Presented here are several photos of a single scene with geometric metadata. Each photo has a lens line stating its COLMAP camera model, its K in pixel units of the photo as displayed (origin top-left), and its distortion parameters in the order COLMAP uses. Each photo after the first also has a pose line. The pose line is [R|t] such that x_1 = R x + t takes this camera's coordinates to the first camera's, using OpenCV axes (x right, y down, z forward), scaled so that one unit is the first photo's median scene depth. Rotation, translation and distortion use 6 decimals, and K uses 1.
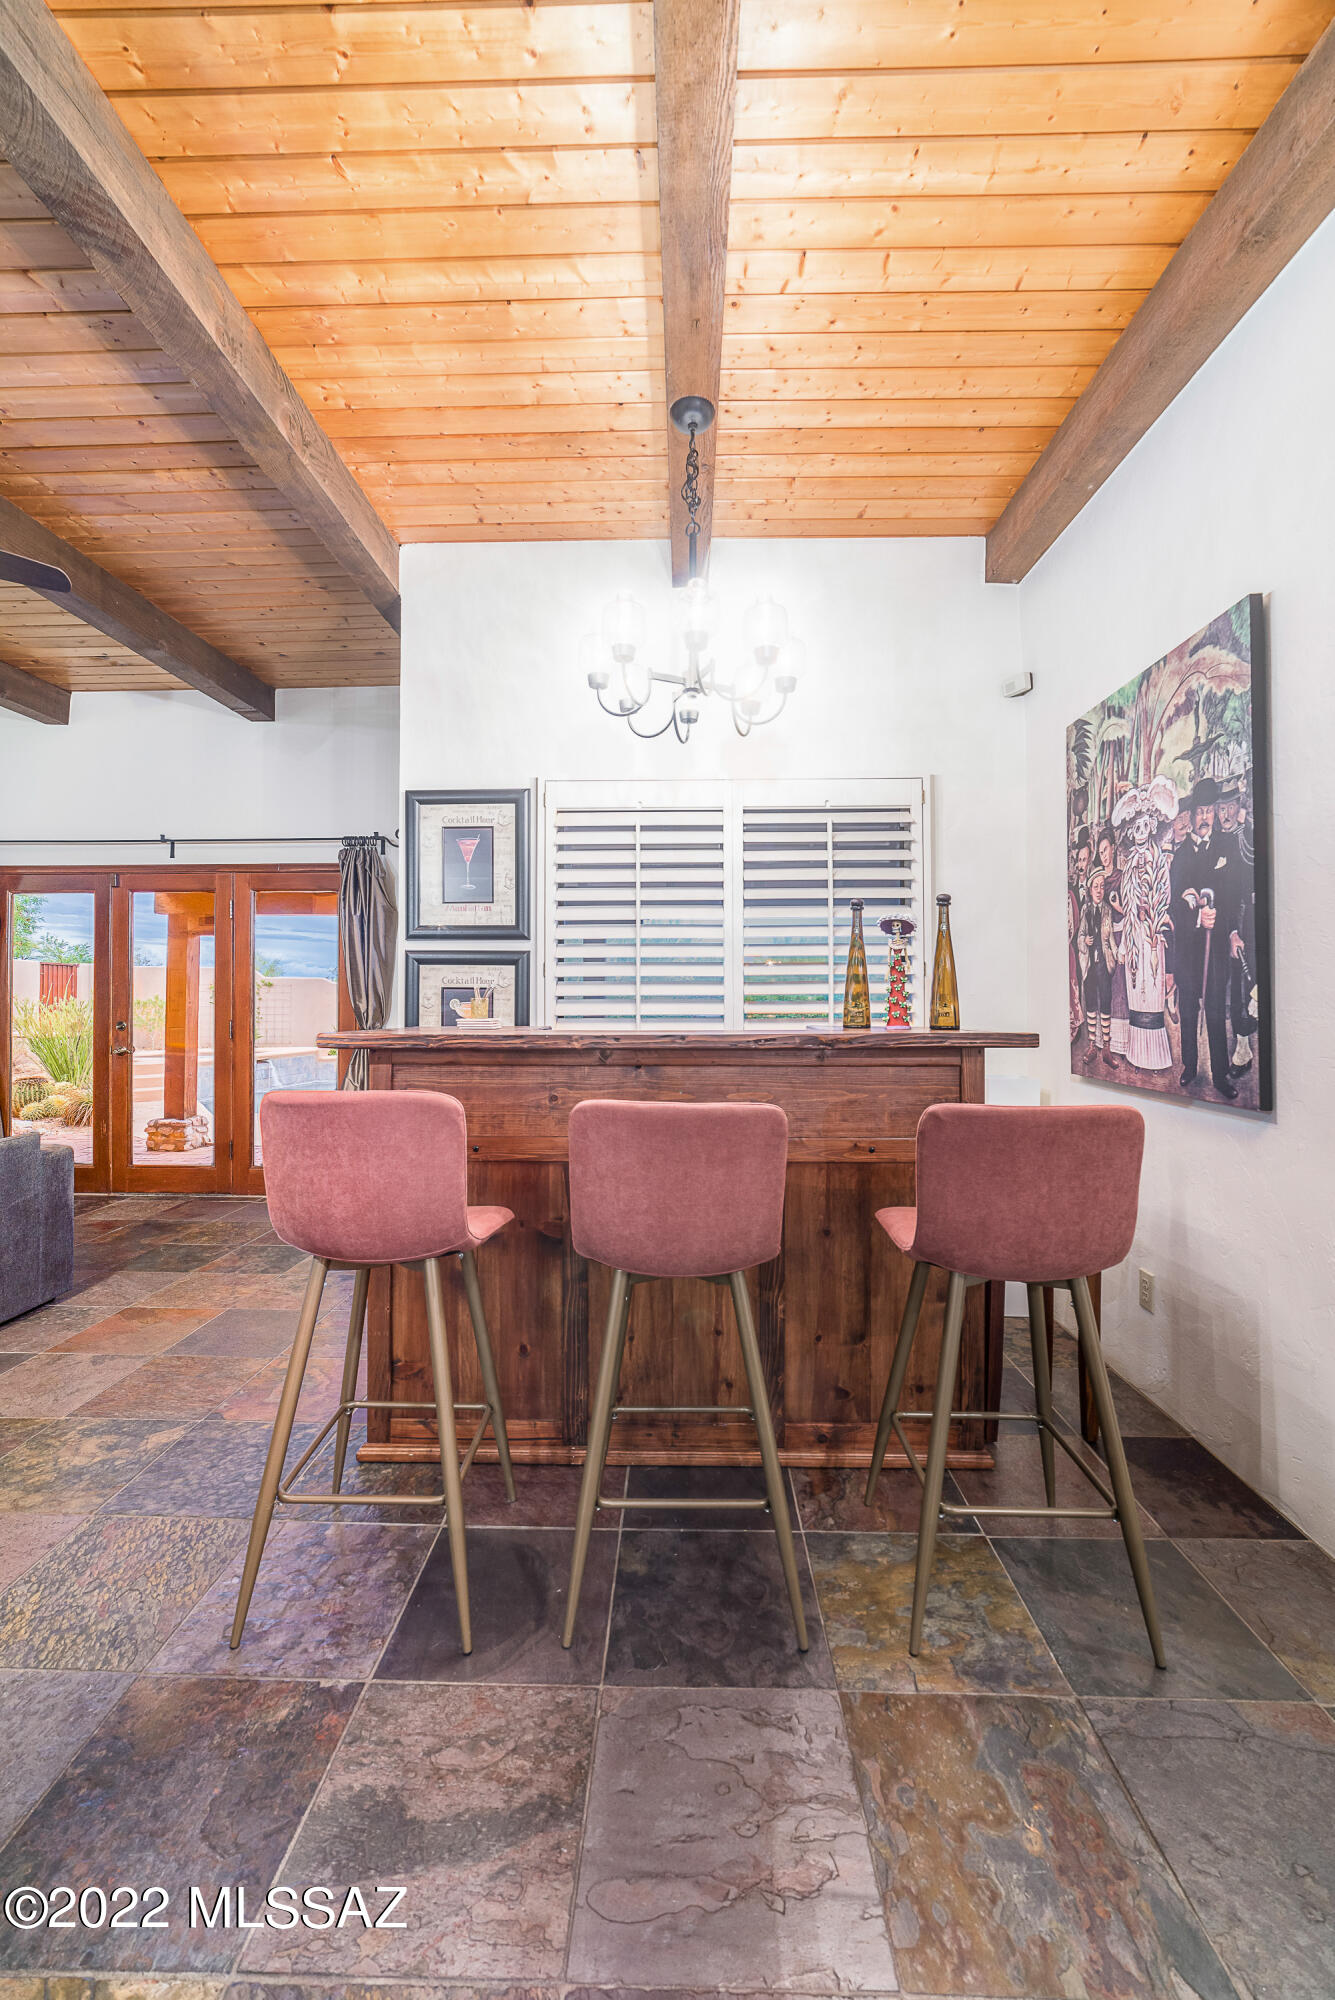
lens RADIAL K [[780.3, 0, 664.9], [0, 780.3, 998.0], [0, 0, 1]] dist [0.002914, 0.000284]
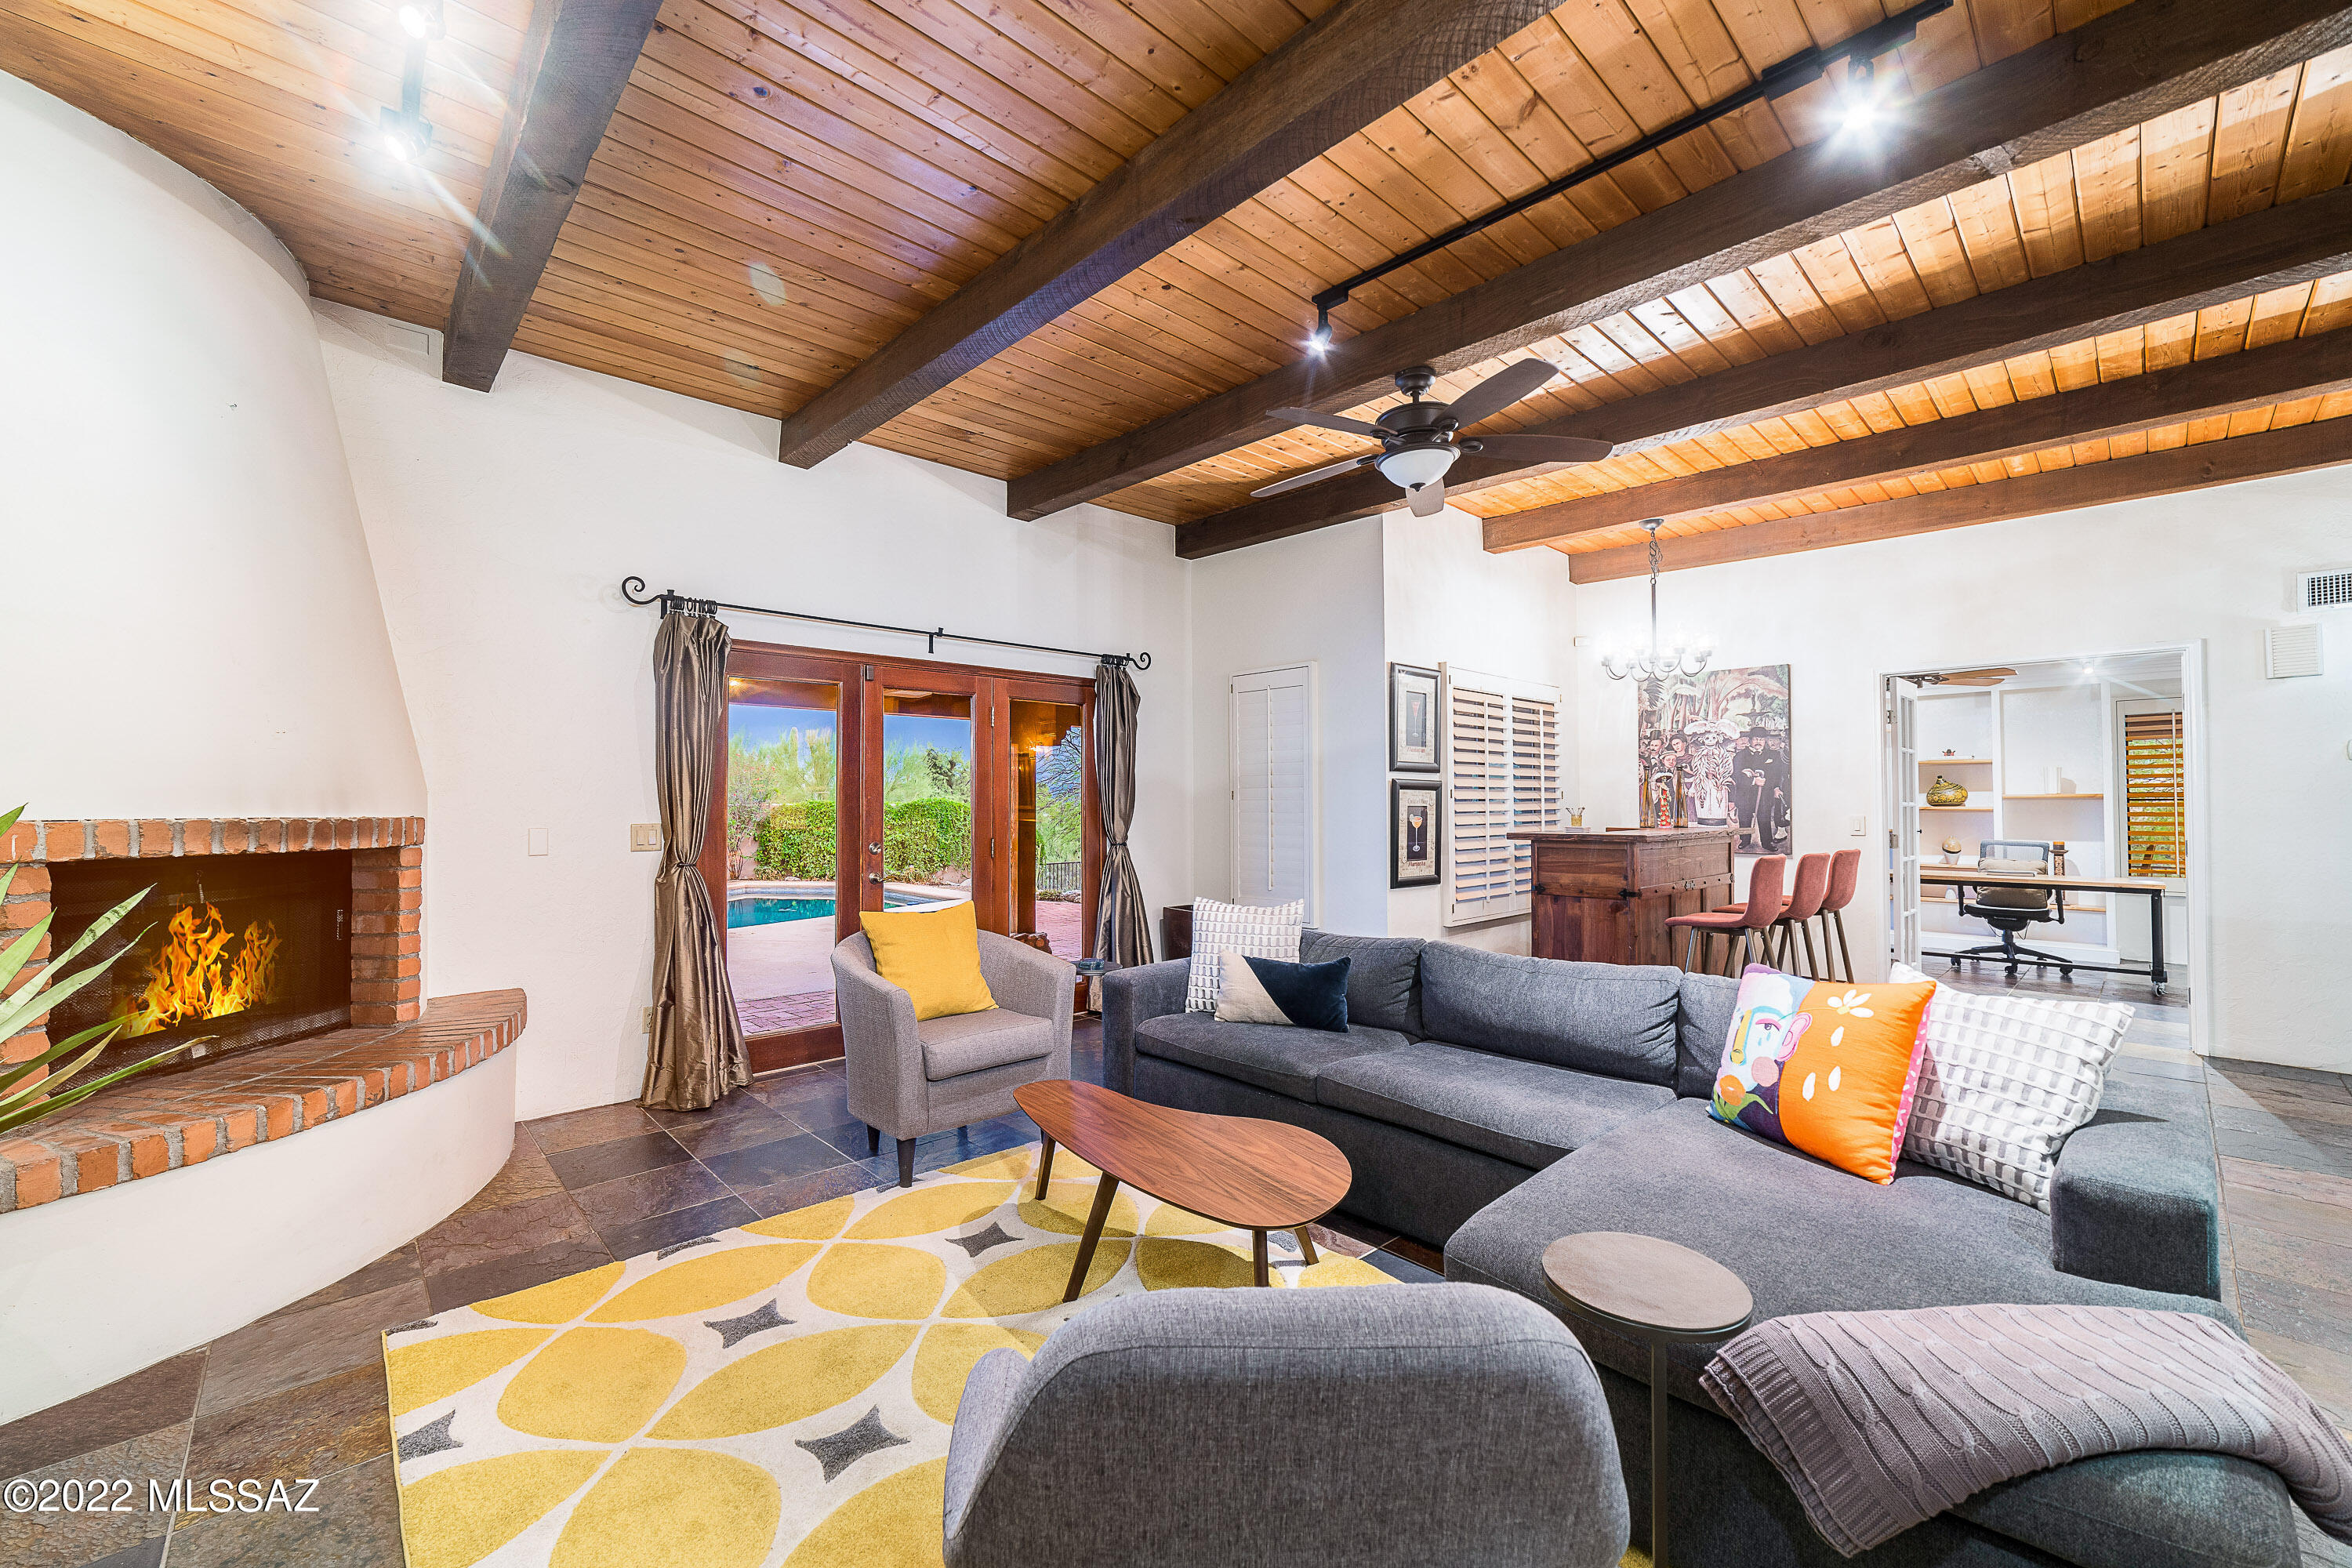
lens RADIAL K [[917.7, 0, 1134.8], [0, 917.7, 783.1], [0, 0, 1]] dist [0.002914, 0.000284]
pose [[0.722693, 0.012502, 0.691057, -1.771867], [-0.003357, 0.999888, -0.014578, -0.029458], [-0.691162, 0.008215, 0.722654, 0.153171]]
